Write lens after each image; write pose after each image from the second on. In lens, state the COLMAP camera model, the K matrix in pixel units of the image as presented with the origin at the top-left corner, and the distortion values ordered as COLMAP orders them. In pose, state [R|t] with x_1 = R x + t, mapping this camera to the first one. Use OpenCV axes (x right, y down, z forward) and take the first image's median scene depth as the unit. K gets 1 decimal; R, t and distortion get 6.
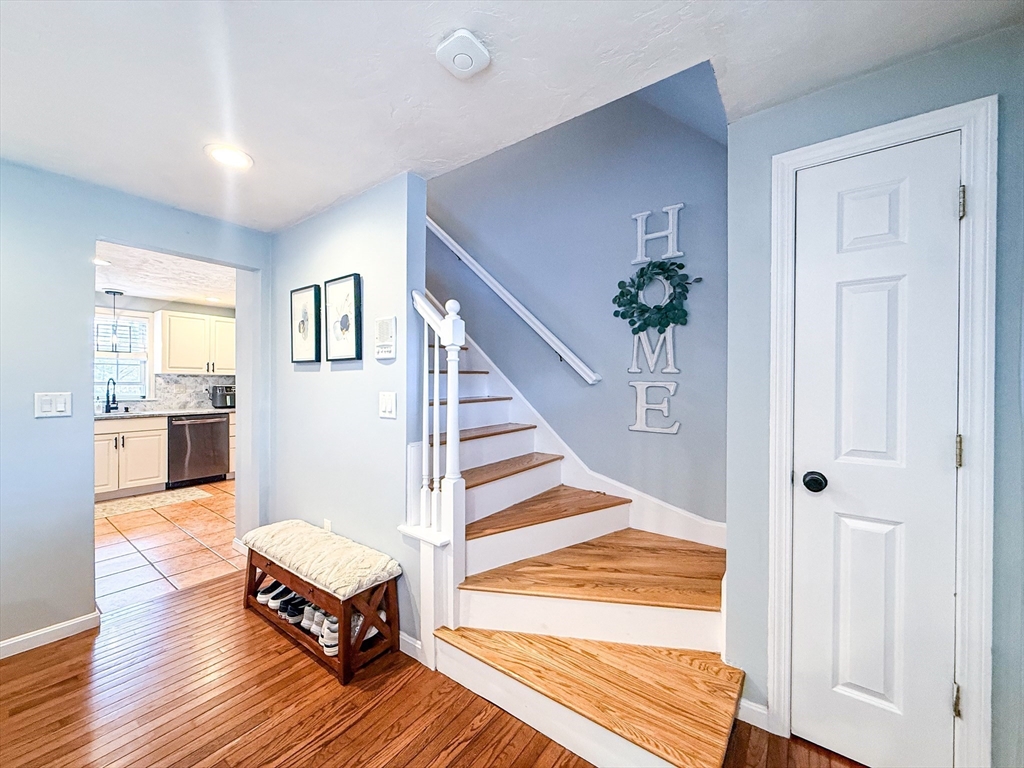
lens RADIAL K [[407.2, 0, 508.4], [0, 407.2, 384.6], [0, 0, 1]] dist [-0.002187, 0.000362]
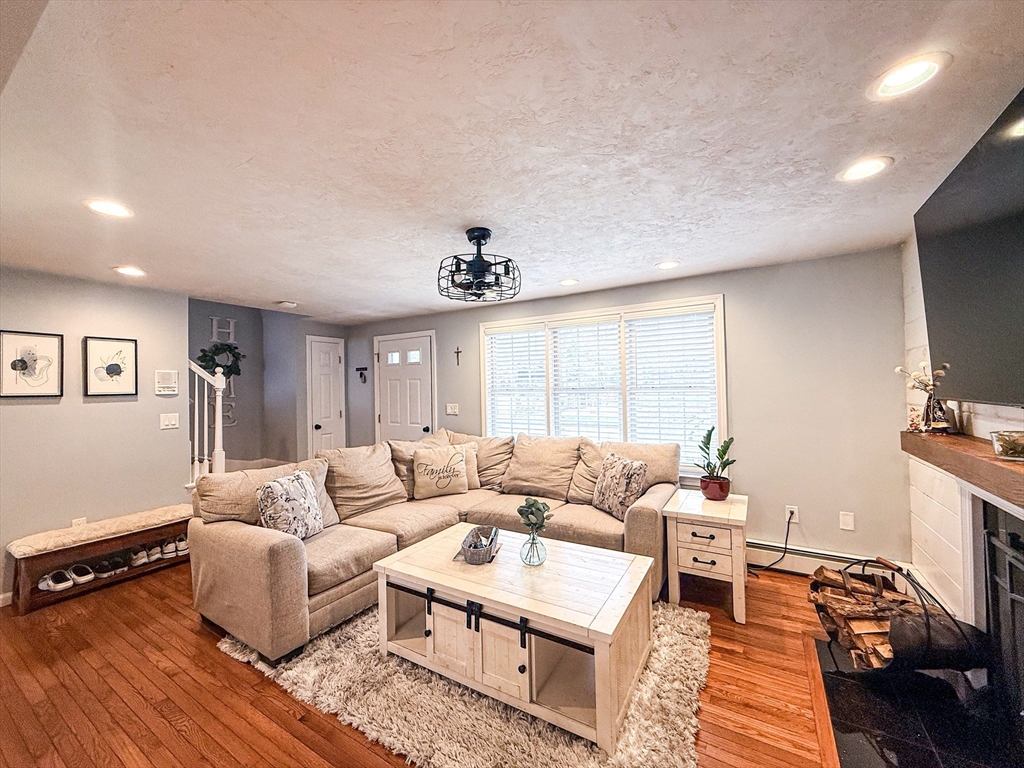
lens RADIAL K [[407.2, 0, 508.4], [0, 407.2, 384.6], [0, 0, 1]] dist [-0.002187, 0.000362]
pose [[-0.082668, 0.002903, 0.996573, -0.924564], [0.020473, 0.999790, -0.001214, -0.032303], [-0.996367, 0.020302, -0.082710, -0.130823]]
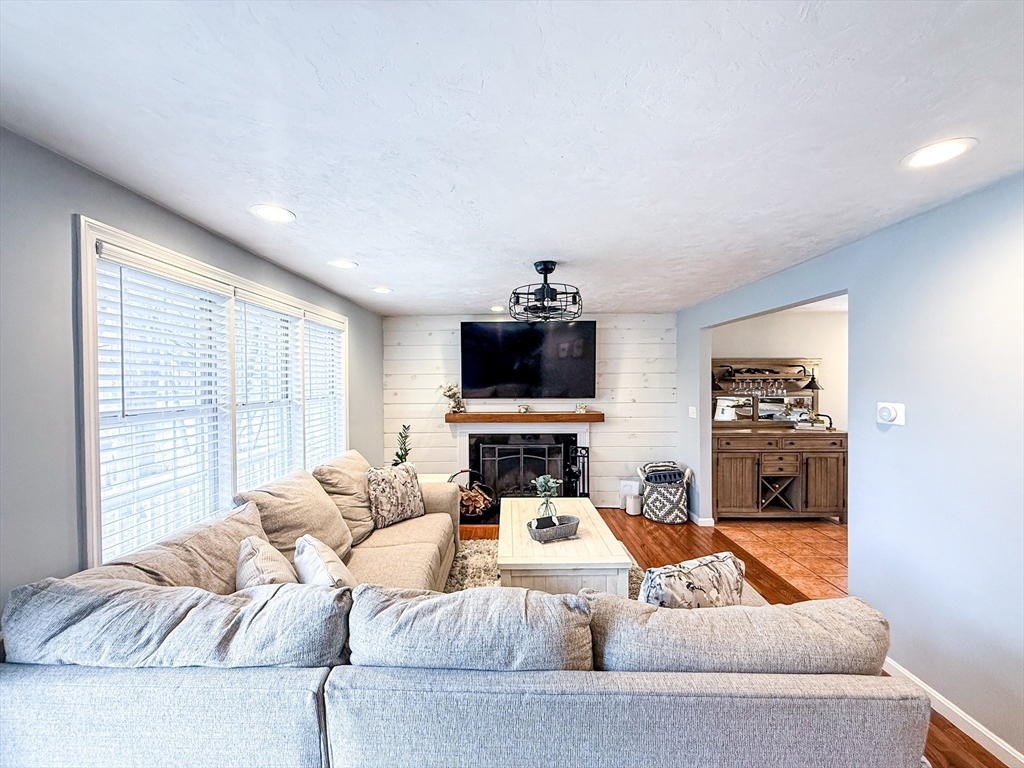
lens RADIAL K [[407.2, 0, 508.4], [0, 407.2, 384.6], [0, 0, 1]] dist [-0.002187, 0.000362]
pose [[-0.814106, 0.001403, -0.580715, -0.058072], [-0.003375, 0.999969, 0.007147, -0.052570], [0.580707, 0.007778, -0.814076, 0.294441]]
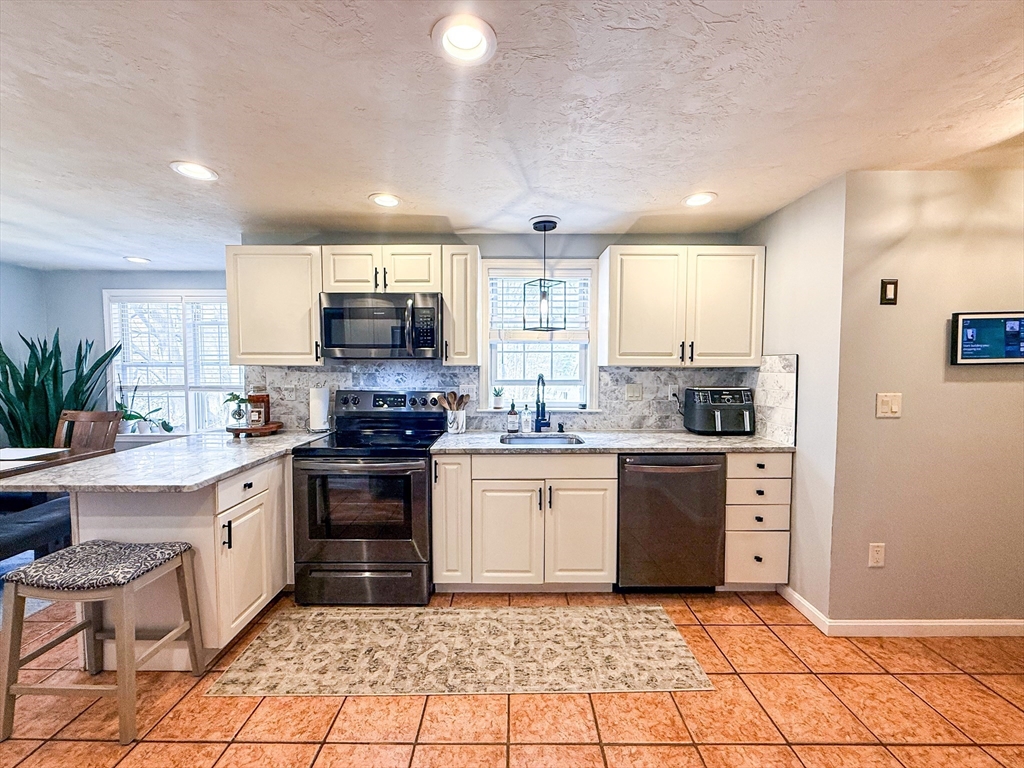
lens RADIAL K [[407.2, 0, 508.4], [0, 407.2, 384.6], [0, 0, 1]] dist [-0.002187, 0.000362]
pose [[0.591250, 0.030705, -0.805904, -0.520365], [-0.000013, 0.999275, 0.038062, -0.024325], [0.806488, -0.022494, 0.590822, 0.602575]]
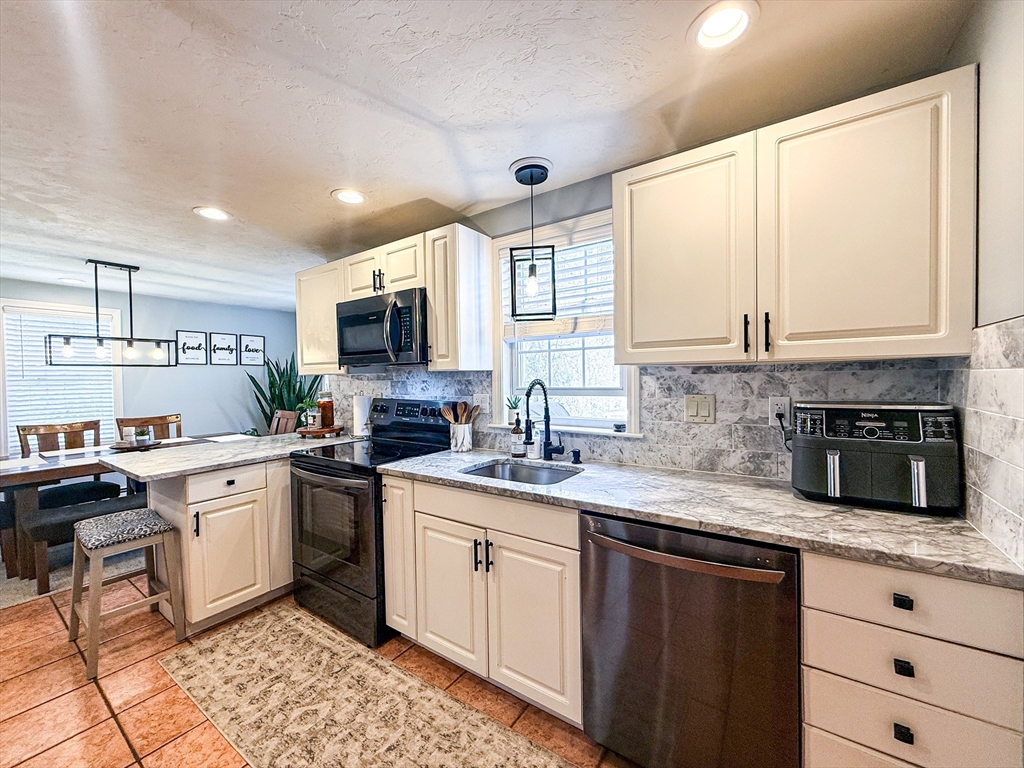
lens RADIAL K [[407.2, 0, 508.4], [0, 407.2, 384.6], [0, 0, 1]] dist [-0.002187, 0.000362]
pose [[0.022402, 0.010270, -0.999696, -0.541668], [0.013250, 0.999856, 0.010568, -0.017121], [0.999661, -0.013483, 0.022263, 0.942662]]
